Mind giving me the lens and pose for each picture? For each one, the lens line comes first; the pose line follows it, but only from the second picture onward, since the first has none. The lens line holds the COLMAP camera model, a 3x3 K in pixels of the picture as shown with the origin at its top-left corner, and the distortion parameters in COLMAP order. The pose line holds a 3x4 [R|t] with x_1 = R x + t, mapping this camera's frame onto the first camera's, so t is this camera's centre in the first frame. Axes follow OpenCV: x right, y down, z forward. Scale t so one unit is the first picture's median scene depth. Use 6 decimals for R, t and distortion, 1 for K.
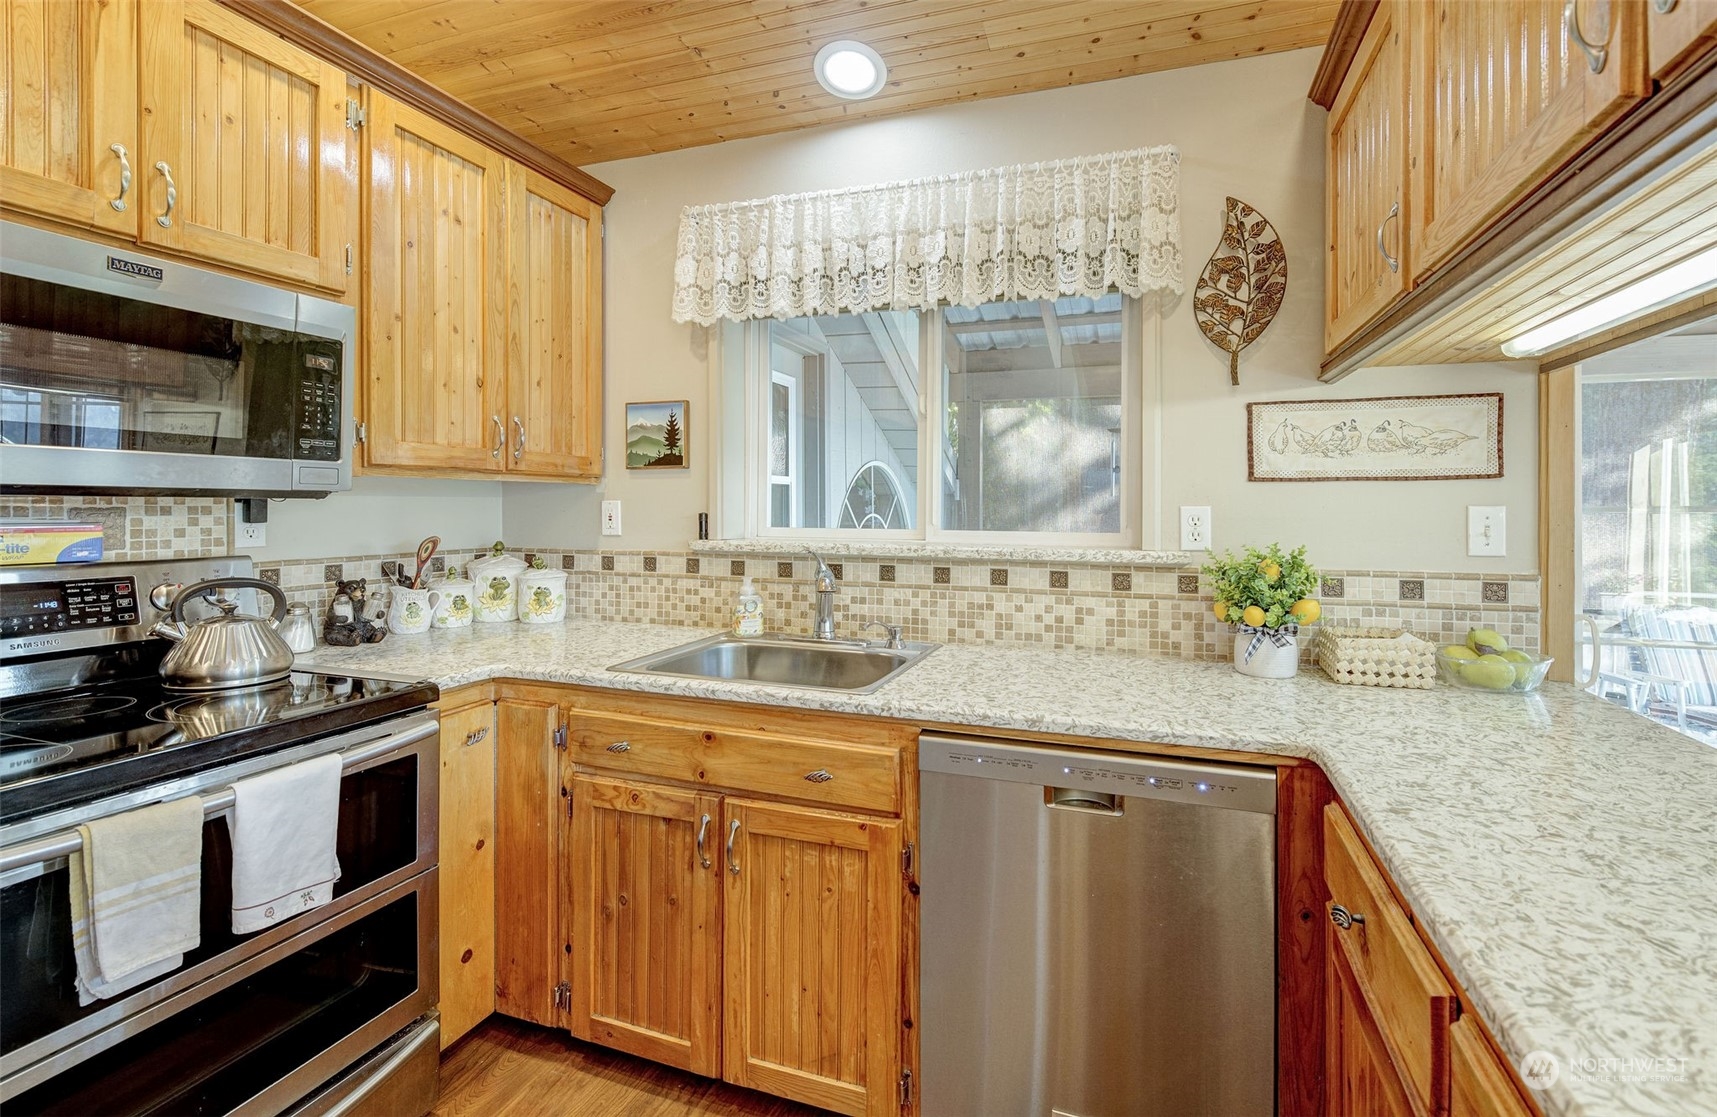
lens RADIAL K [[748.4, 0, 945.0], [0, 748.4, 507.2], [0, 0, 1]] dist [-0.001076, -0.001057]
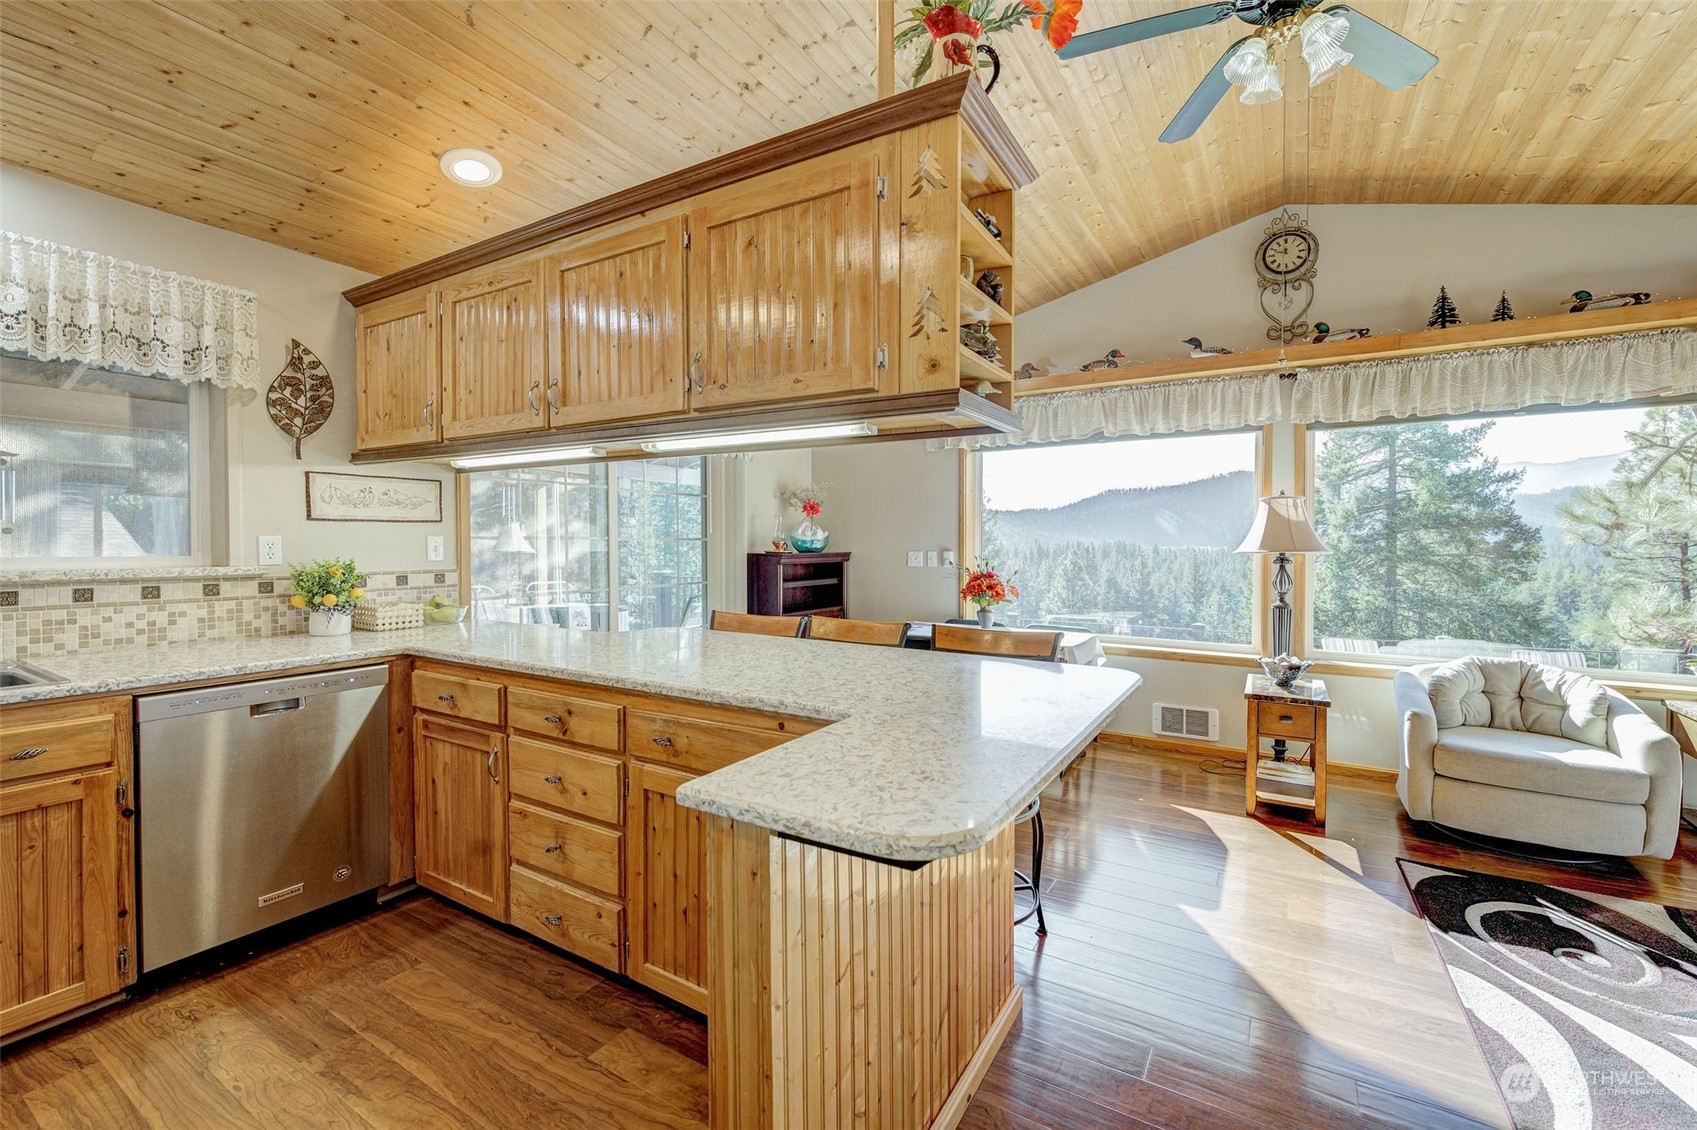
lens RADIAL K [[749.0, 0, 846.8], [0, 749.0, 552.2], [0, 0, 1]] dist [-0.001922, -0.000456]
pose [[0.241162, -0.016410, 0.970346, -0.850967], [0.002835, 0.999865, 0.016205, 0.010871], [-0.970481, -0.001157, 0.241176, -0.494909]]
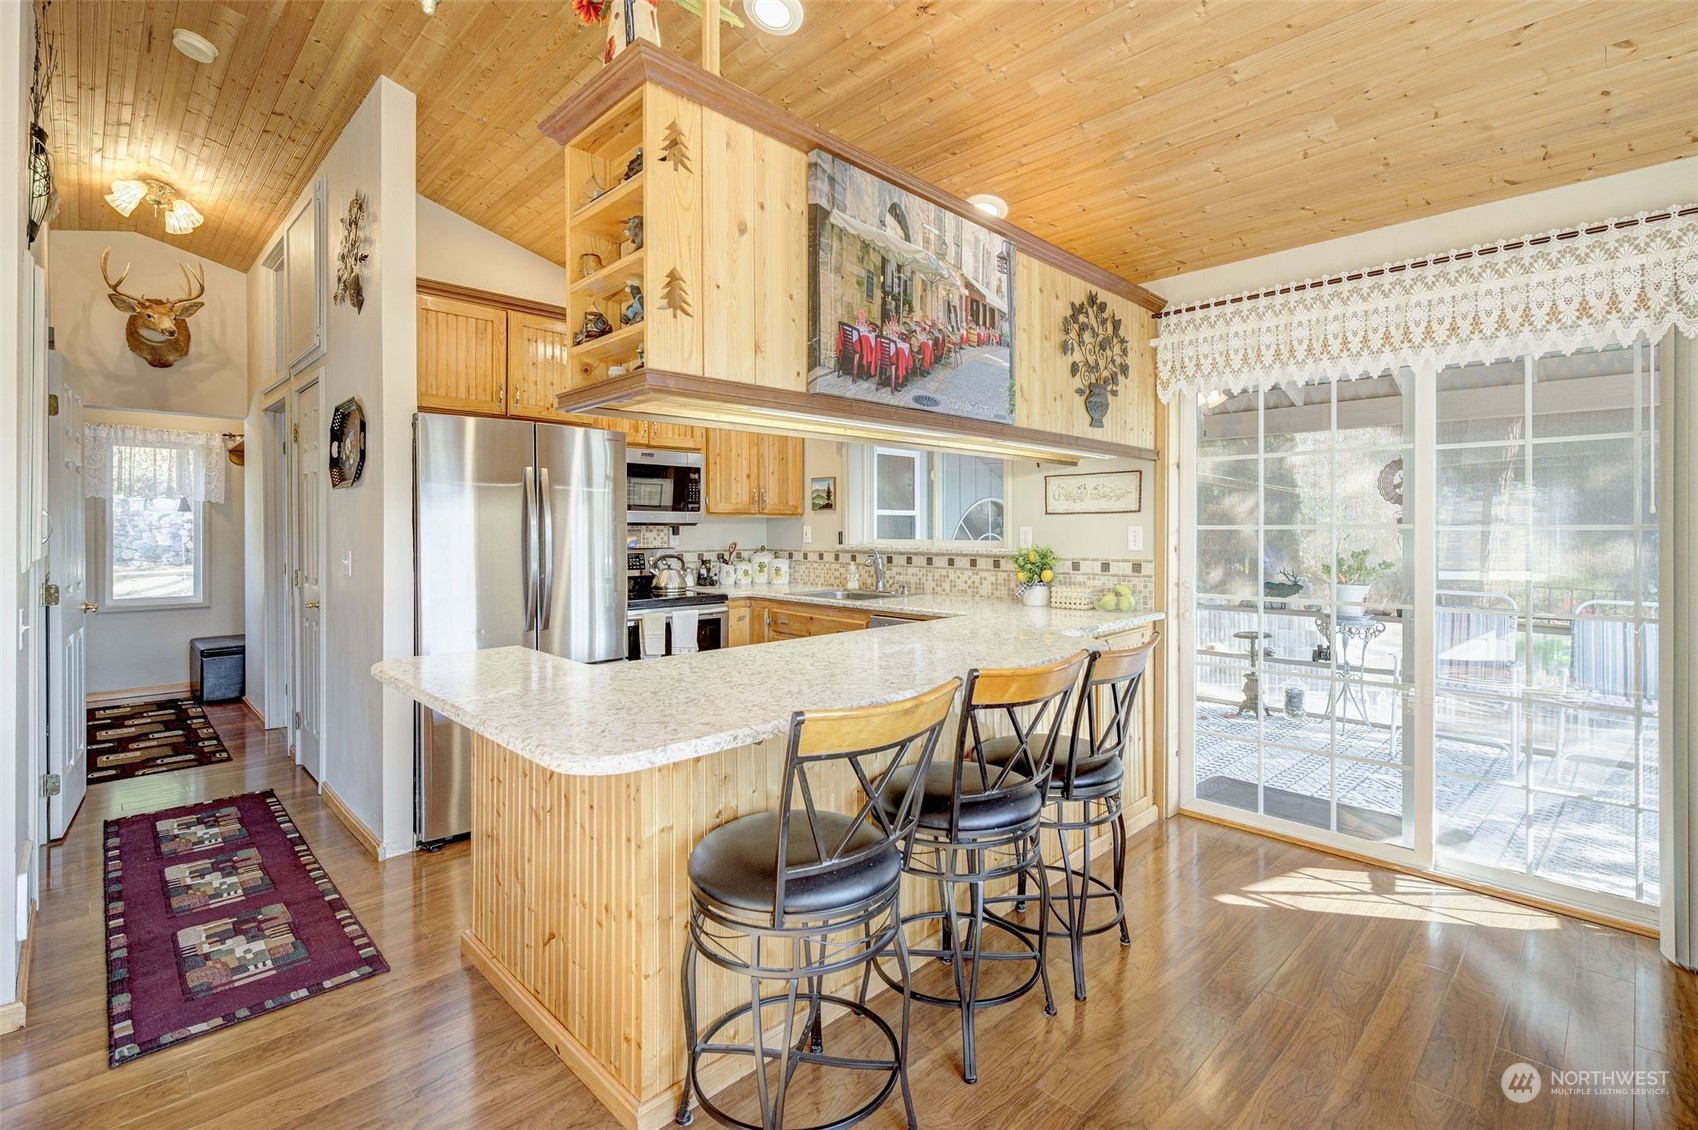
lens RADIAL K [[778.3, 0, 853.6], [0, 778.3, 527.9], [0, 0, 1]] dist [0.000443, 0.000009]
pose [[0.869613, -0.004710, -0.493712, 0.975630], [0.002545, 0.999984, -0.005057, 0.010774], [0.493727, 0.003142, 0.869611, -1.077017]]
